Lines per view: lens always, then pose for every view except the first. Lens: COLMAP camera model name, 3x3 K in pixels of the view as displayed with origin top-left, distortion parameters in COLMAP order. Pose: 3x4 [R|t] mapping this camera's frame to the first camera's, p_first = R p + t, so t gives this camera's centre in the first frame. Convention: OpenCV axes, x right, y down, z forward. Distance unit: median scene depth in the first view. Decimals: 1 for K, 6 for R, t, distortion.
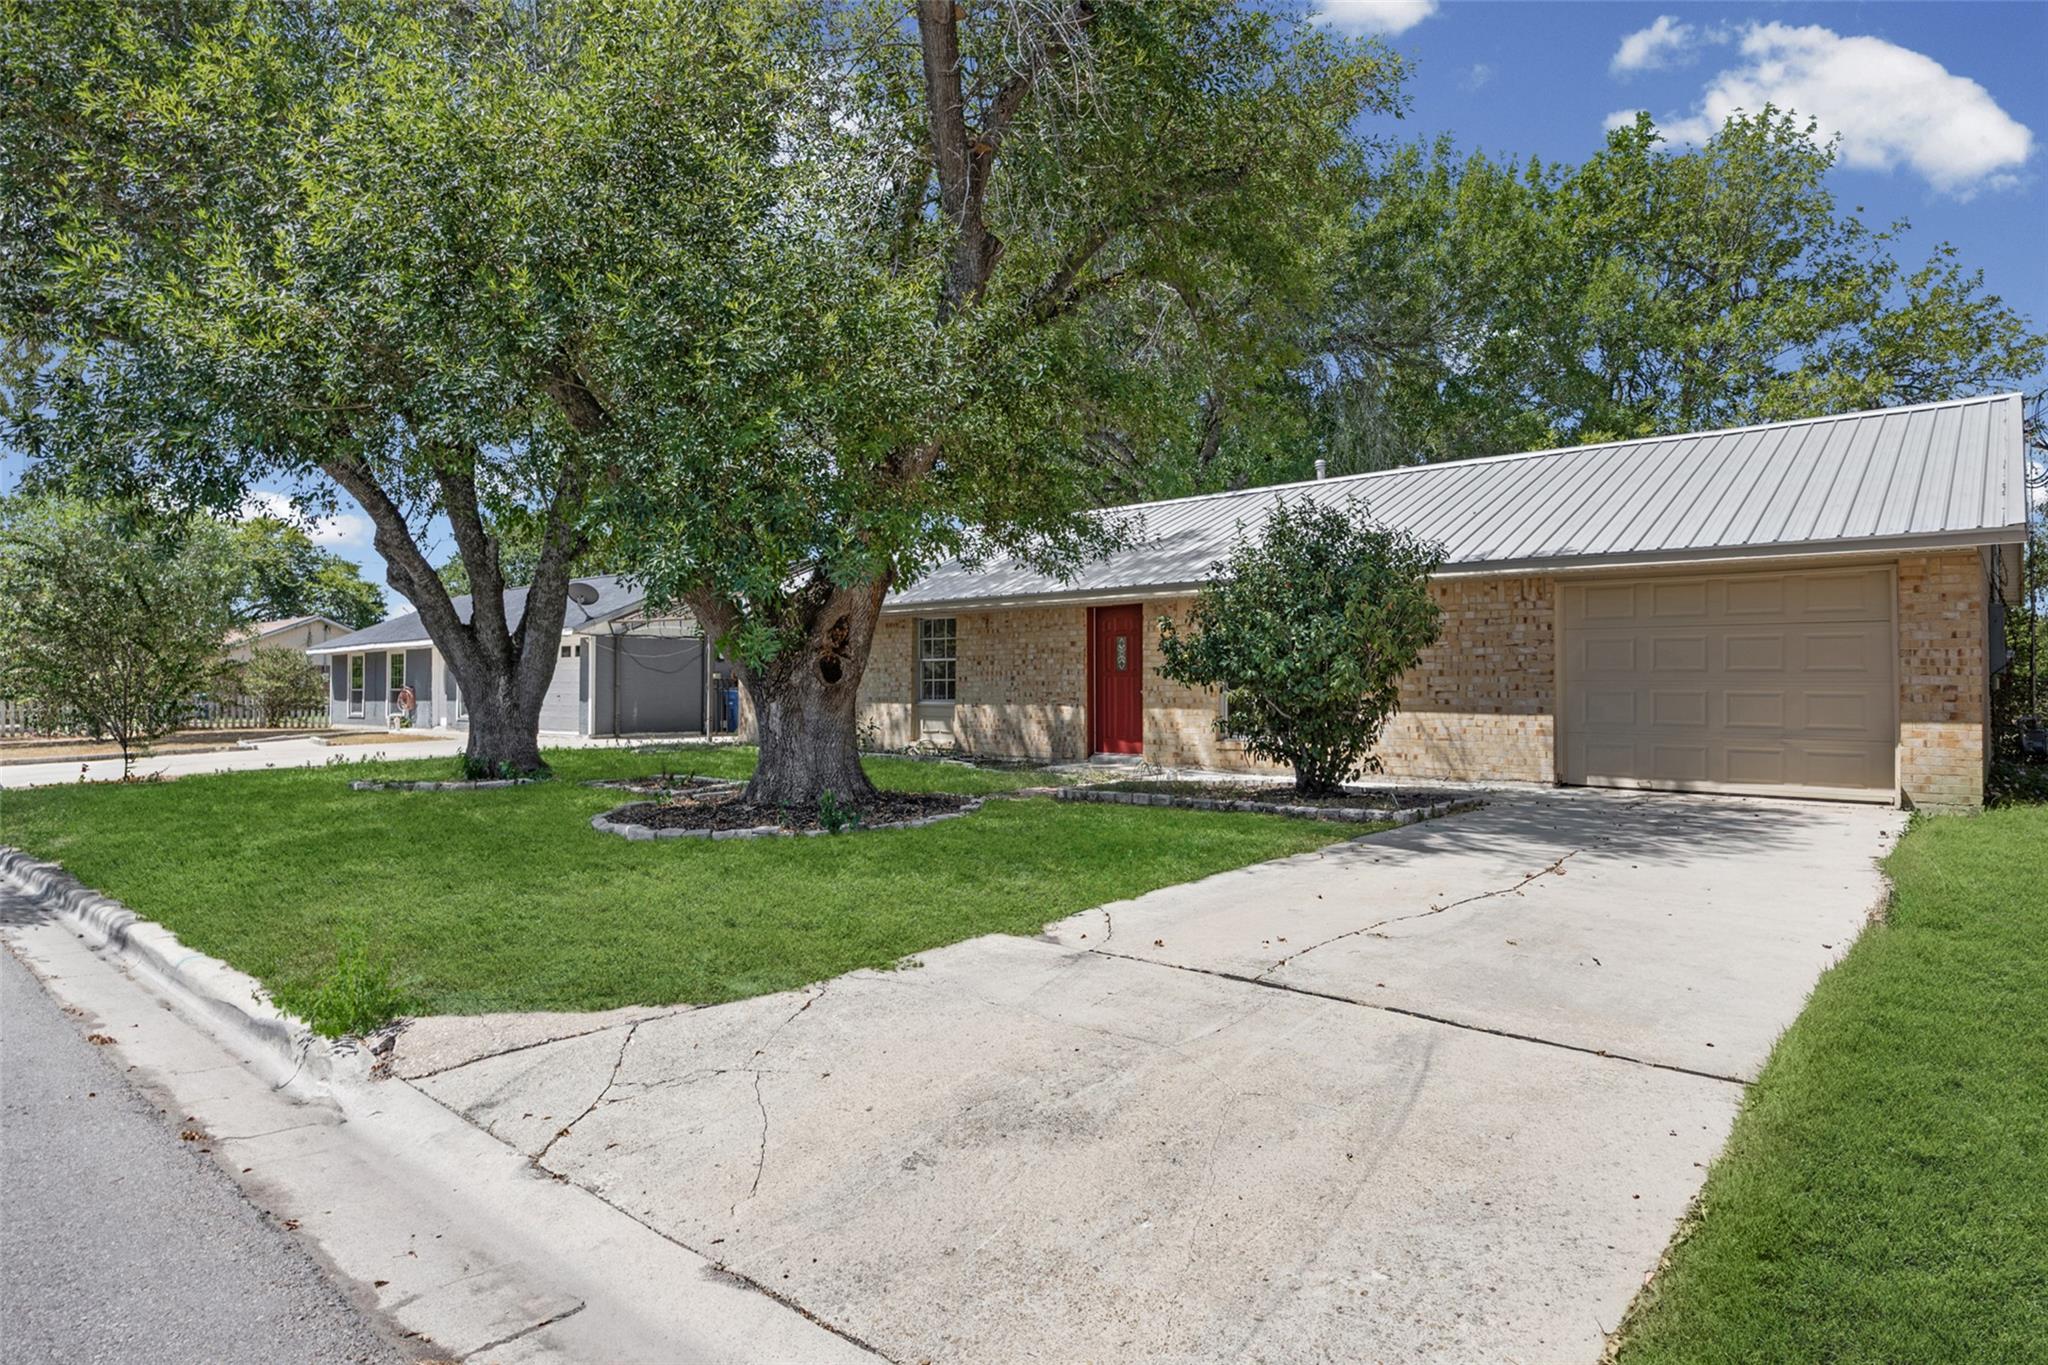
lens RADIAL K [[1141.8, 0, 1018.4], [0, 1141.8, 708.7], [0, 0, 1]] dist [-0.003082, -0.000019]
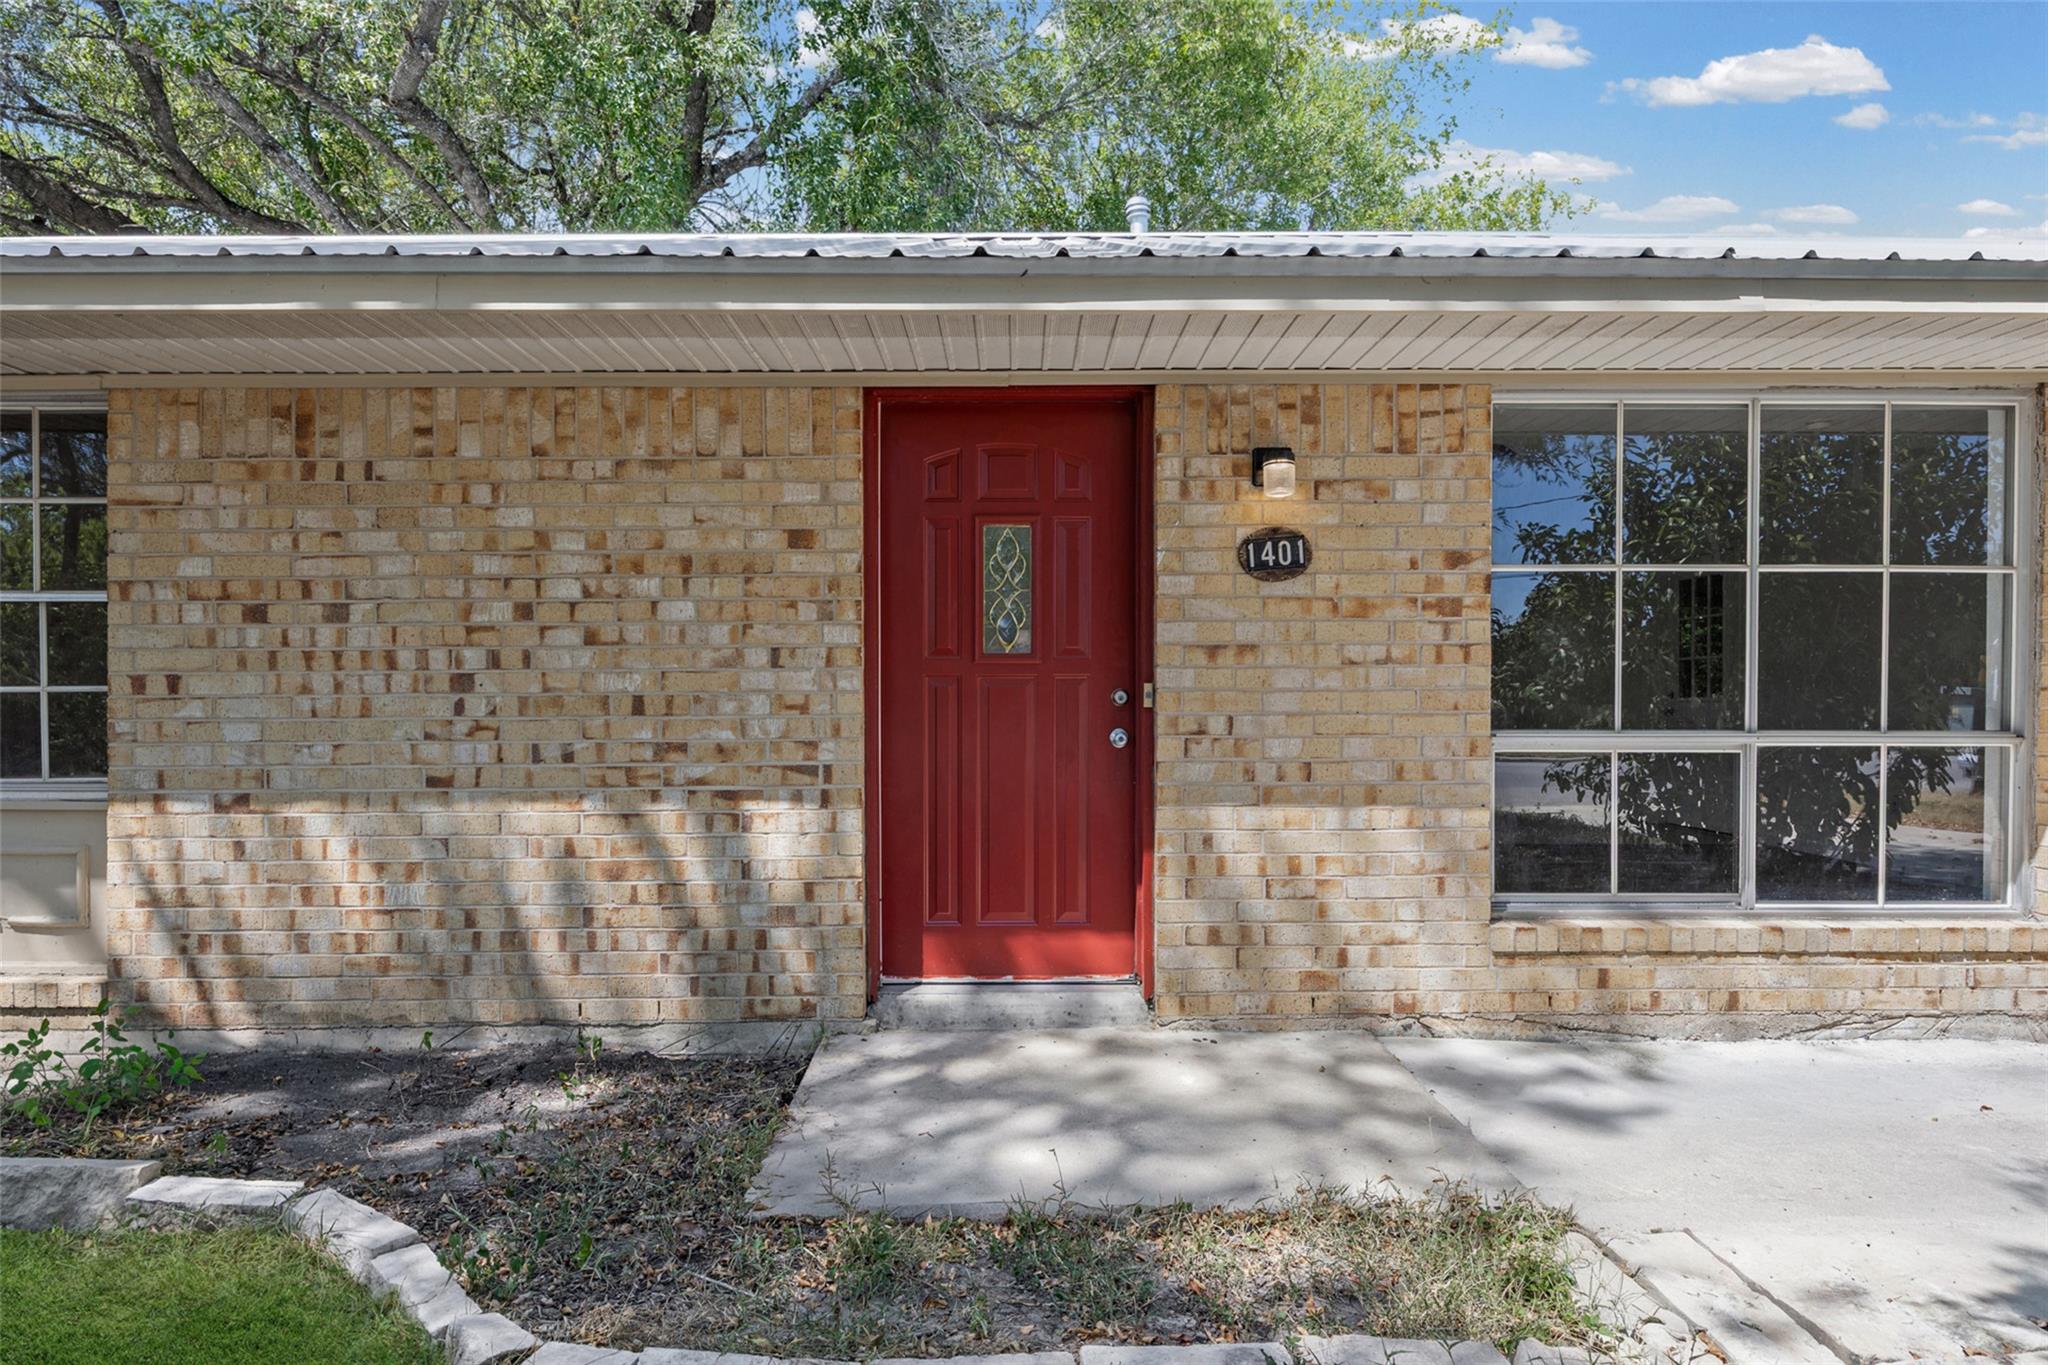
lens RADIAL K [[991.4, 0, 1022.0], [0, 991.4, 705.6], [0, 0, 1]] dist [-0.001215, 0.000135]
pose [[0.743029, -0.007263, 0.669220, -0.056984], [0.013501, 0.999900, -0.004138, -0.020787], [-0.669123, 0.012110, 0.743053, 0.820550]]
